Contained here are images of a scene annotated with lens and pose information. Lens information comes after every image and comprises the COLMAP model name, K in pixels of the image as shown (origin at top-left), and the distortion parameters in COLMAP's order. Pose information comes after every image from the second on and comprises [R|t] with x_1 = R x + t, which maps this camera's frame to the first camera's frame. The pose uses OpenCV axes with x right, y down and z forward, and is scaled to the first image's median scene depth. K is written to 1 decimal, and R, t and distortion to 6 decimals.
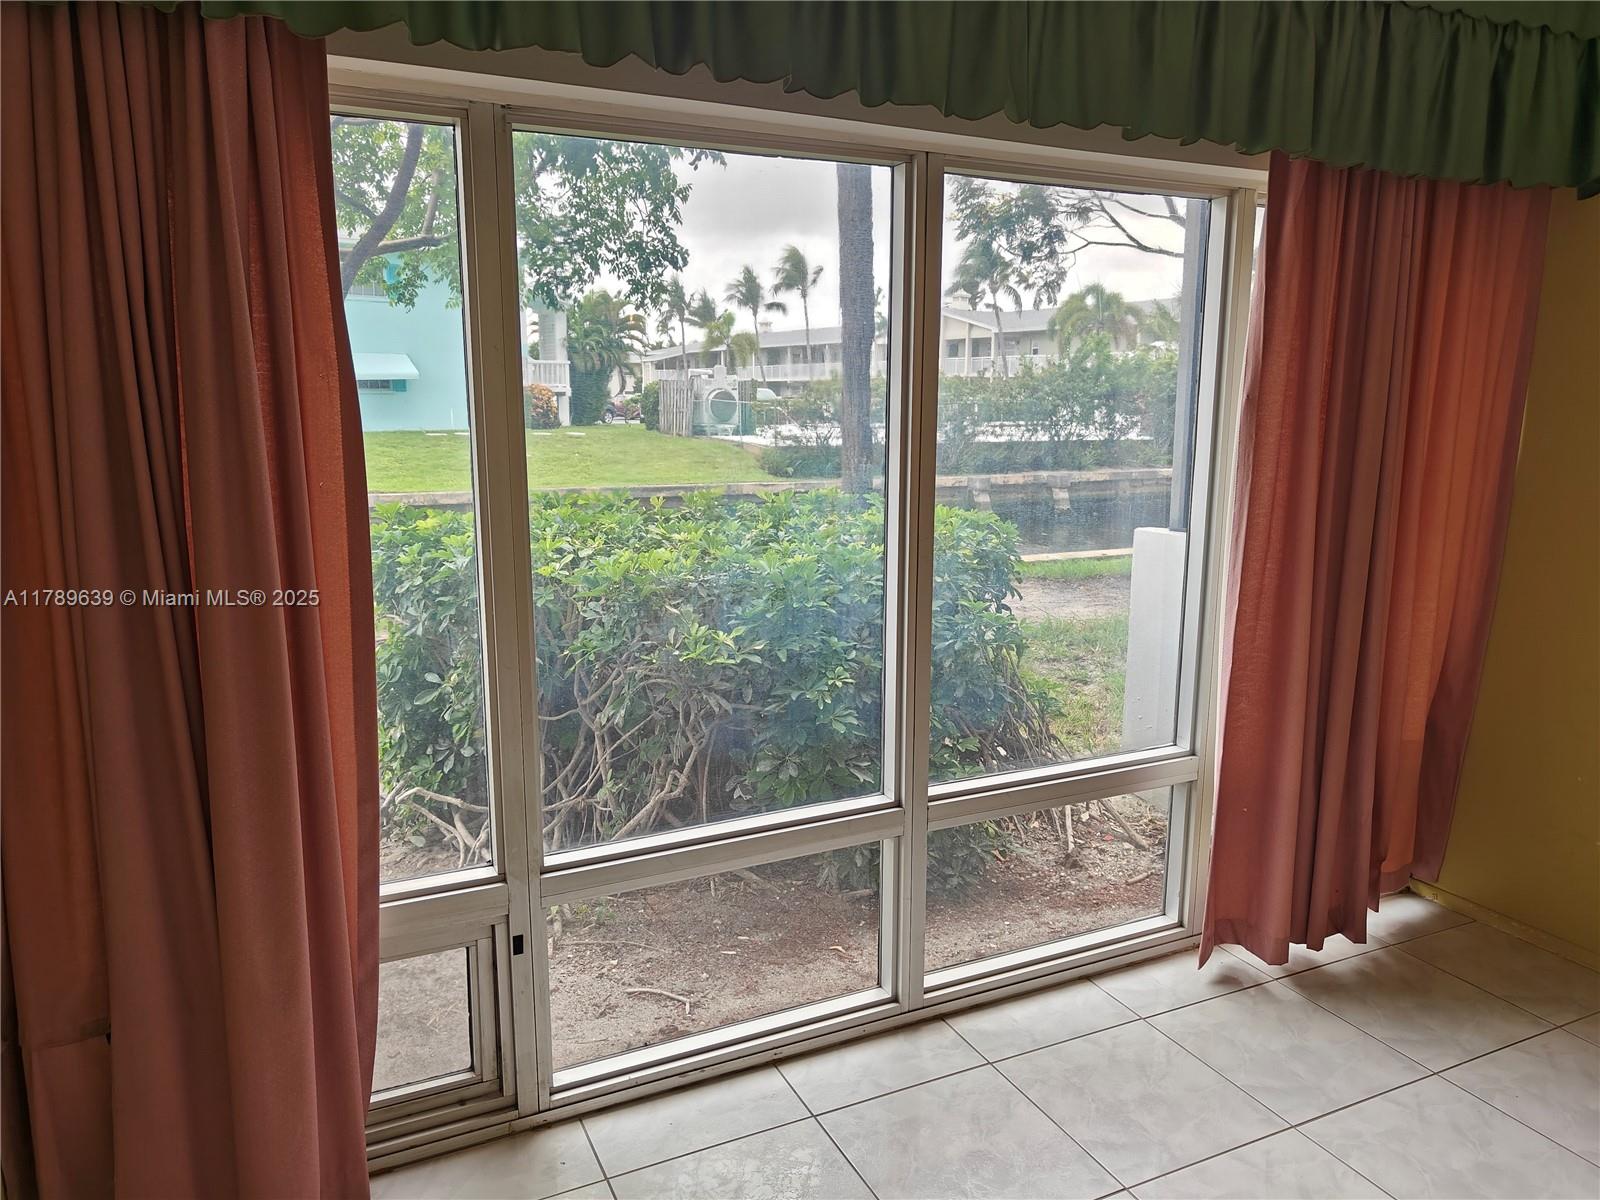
lens RADIAL K [[1122.1, 0, 801.5], [0, 1122.1, 597.8], [0, 0, 1]] dist [0.010785, 0.002985]
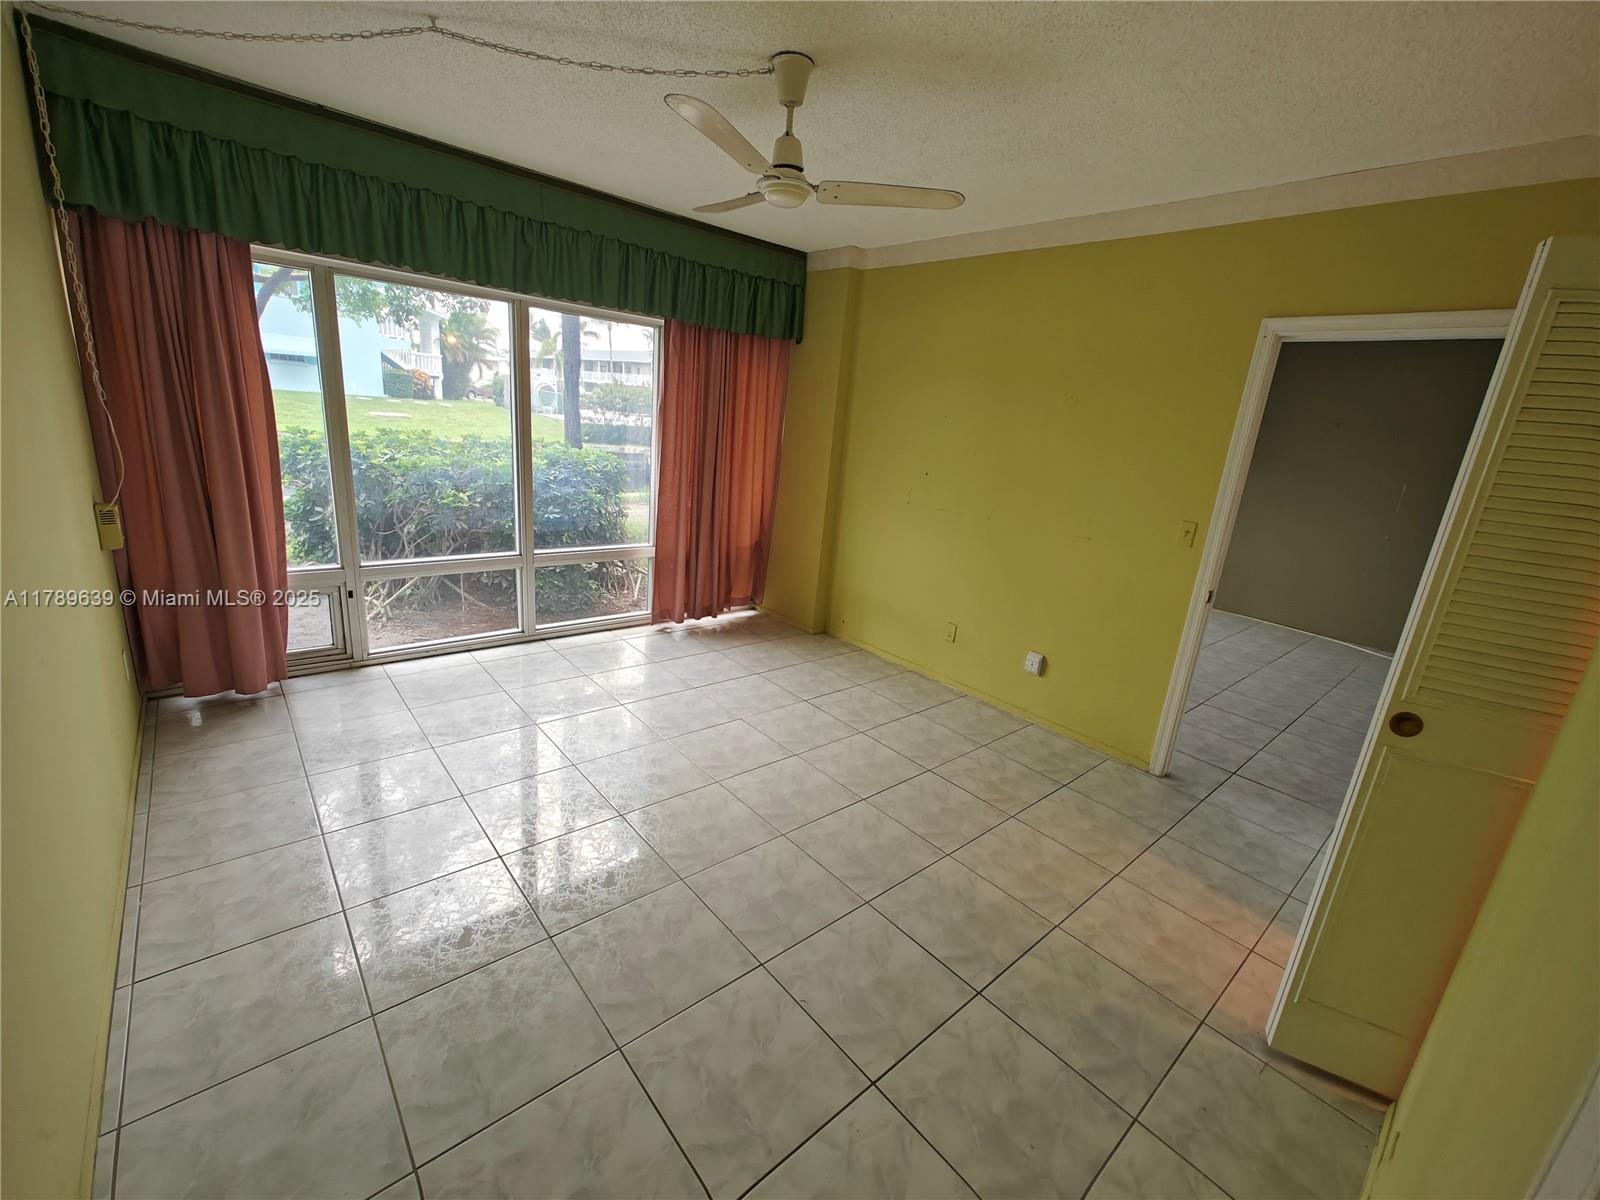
lens RADIAL K [[663.5, 0, 792.0], [0, 663.5, 602.2], [0, 0, 1]] dist [0.000196, -0.000046]
pose [[0.962664, 0.011053, 0.270474, 0.242601], [-0.041933, 0.993194, 0.108660, 0.086078], [-0.267432, -0.115945, 0.956576, -0.573312]]
